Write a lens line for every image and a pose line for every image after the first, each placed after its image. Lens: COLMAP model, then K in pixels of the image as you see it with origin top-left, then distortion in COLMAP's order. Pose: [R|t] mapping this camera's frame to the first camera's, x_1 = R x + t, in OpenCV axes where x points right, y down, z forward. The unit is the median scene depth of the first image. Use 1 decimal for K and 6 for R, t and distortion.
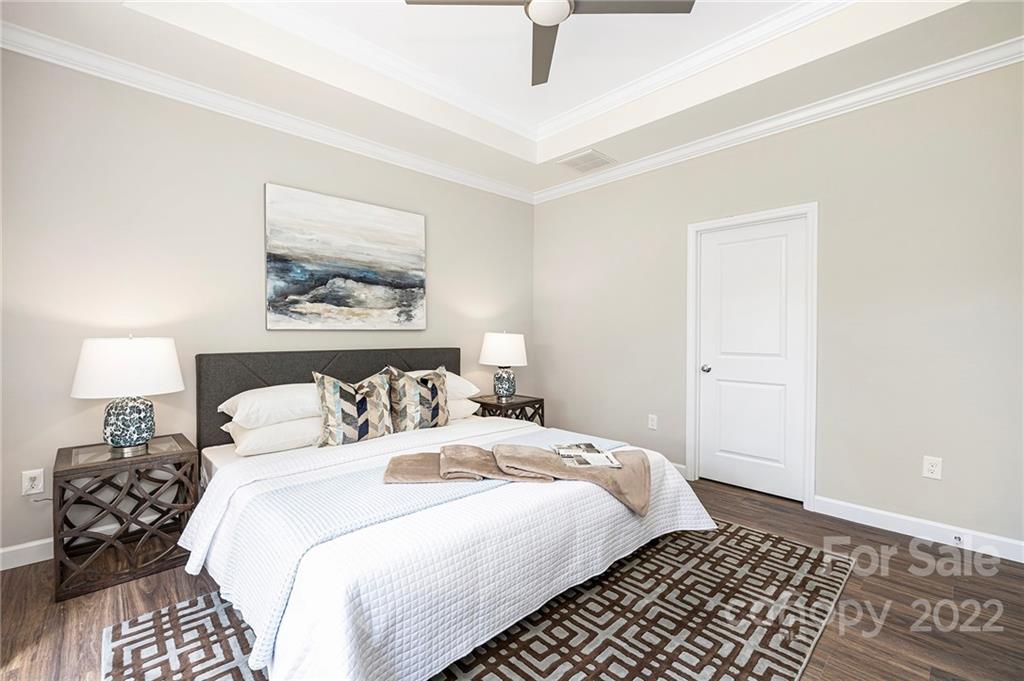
lens RADIAL K [[443.7, 0, 511.3], [0, 443.7, 334.5], [0, 0, 1]] dist [-0.000693, 0.000049]
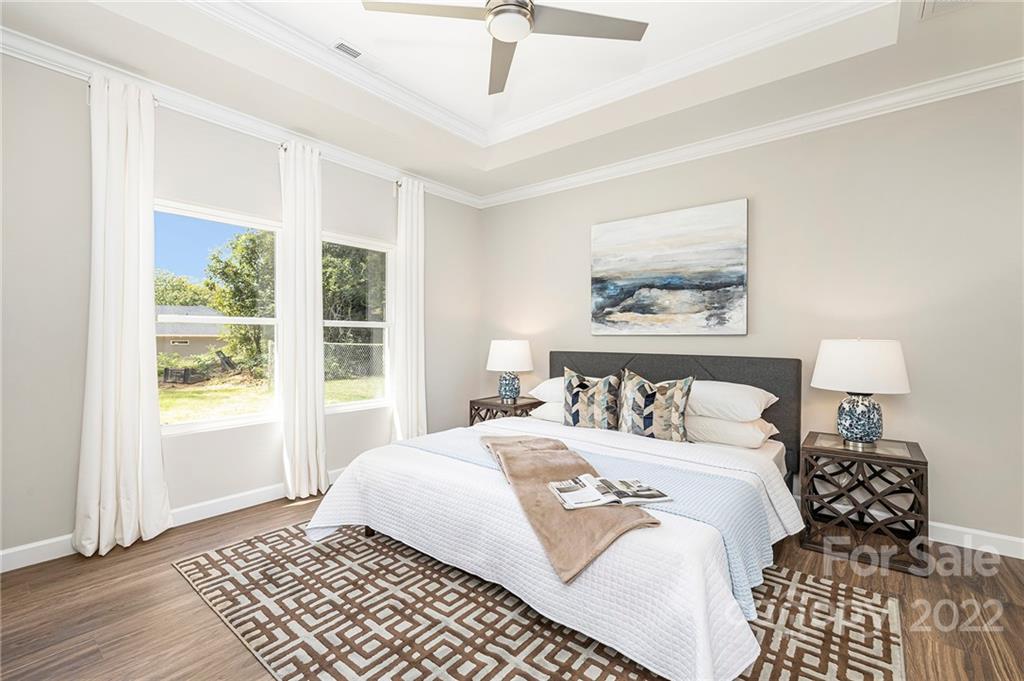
lens RADIAL K [[443.7, 0, 511.3], [0, 443.7, 334.5], [0, 0, 1]] dist [-0.000693, 0.000049]
pose [[0.134347, 0.002604, -0.990931, 0.675163], [-0.001751, 0.999996, 0.002390, -0.013867], [0.990933, 0.001414, 0.134351, 0.522244]]
